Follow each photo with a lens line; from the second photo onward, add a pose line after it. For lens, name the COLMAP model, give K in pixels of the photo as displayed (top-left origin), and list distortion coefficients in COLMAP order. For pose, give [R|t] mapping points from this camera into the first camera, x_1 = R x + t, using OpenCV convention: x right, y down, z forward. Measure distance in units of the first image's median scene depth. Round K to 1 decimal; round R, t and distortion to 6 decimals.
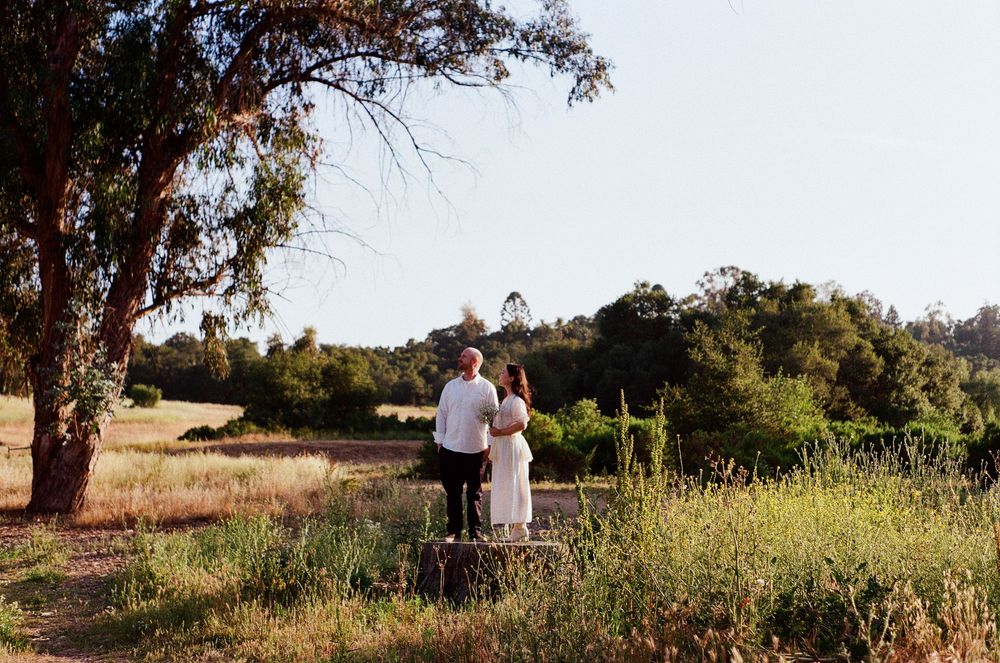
lens RADIAL K [[734.7, 0, 500.0], [0, 734.7, 331.5], [0, 0, 1]] dist [-0.001955, 0.001022]
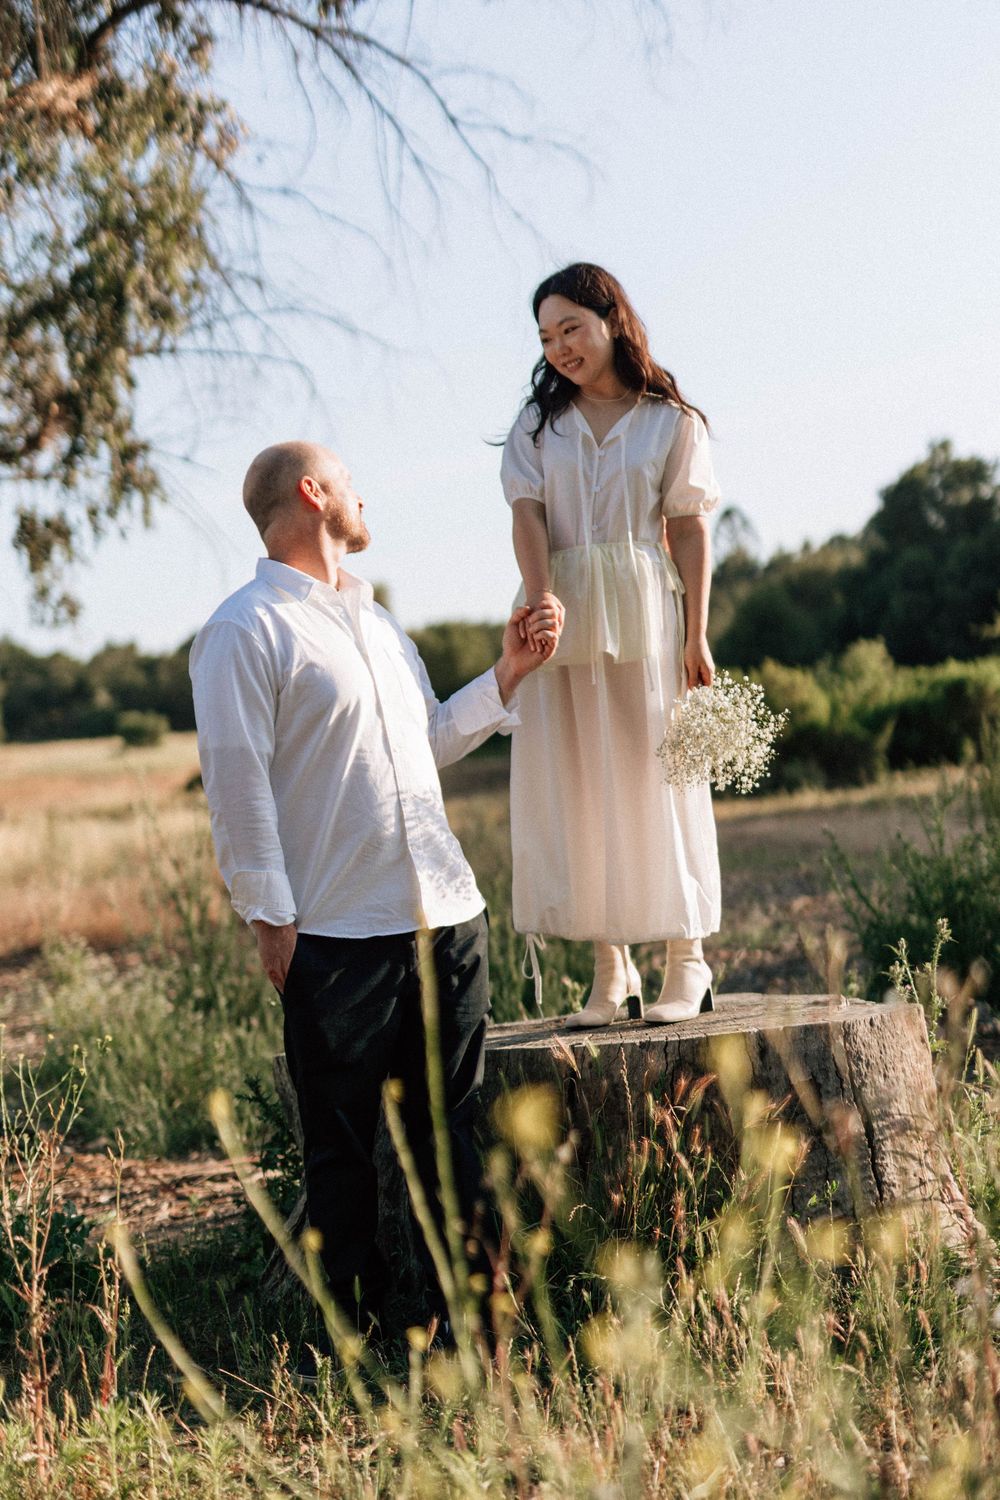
lens RADIAL K [[2123.2, 0, 500.0], [0, 2123.2, 750.0], [0, 0, 1]] dist [-0.007969, -0.049058]
pose [[0.990616, -0.115012, -0.073846, -0.031520], [0.126298, 0.976806, 0.172913, -0.092684], [0.052246, -0.180616, 0.982165, -0.401787]]
